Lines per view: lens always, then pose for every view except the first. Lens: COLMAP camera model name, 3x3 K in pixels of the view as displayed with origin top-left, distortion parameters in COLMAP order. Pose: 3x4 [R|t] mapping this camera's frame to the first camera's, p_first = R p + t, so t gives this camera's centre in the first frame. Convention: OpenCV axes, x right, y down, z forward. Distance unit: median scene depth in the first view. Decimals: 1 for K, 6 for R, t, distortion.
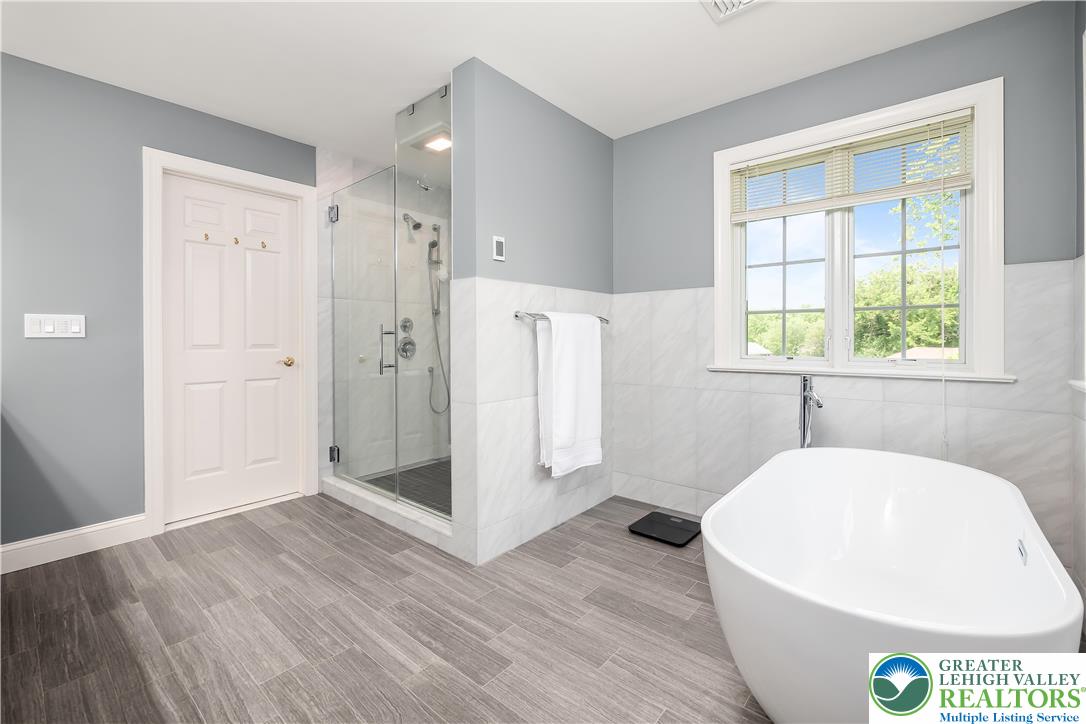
lens RADIAL K [[462.3, 0, 544.2], [0, 462.3, 330.4], [0, 0, 1]] dist [-0.000859, 0.000006]
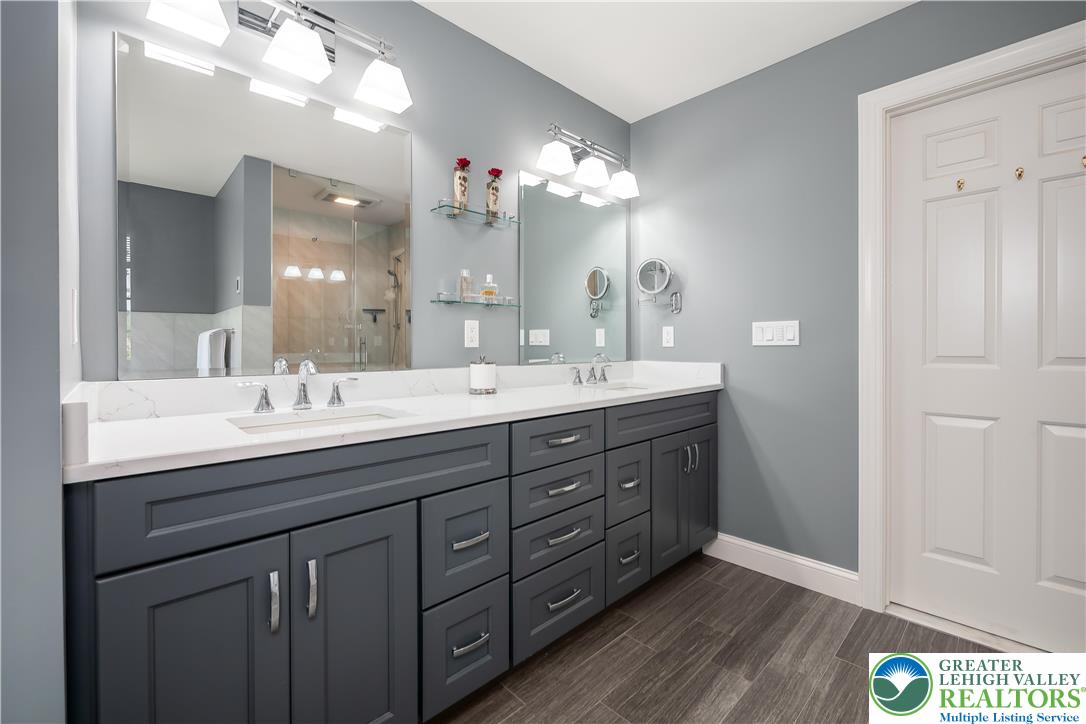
lens RADIAL K [[453.6, 0, 541.9], [0, 453.6, 352.7], [0, 0, 1]] dist [0.000567, 0.000176]
pose [[-0.105662, 0.009306, -0.994359, -0.066634], [0.017235, 0.999823, 0.007526, 0.014884], [0.994253, -0.016342, -0.105804, 0.607651]]
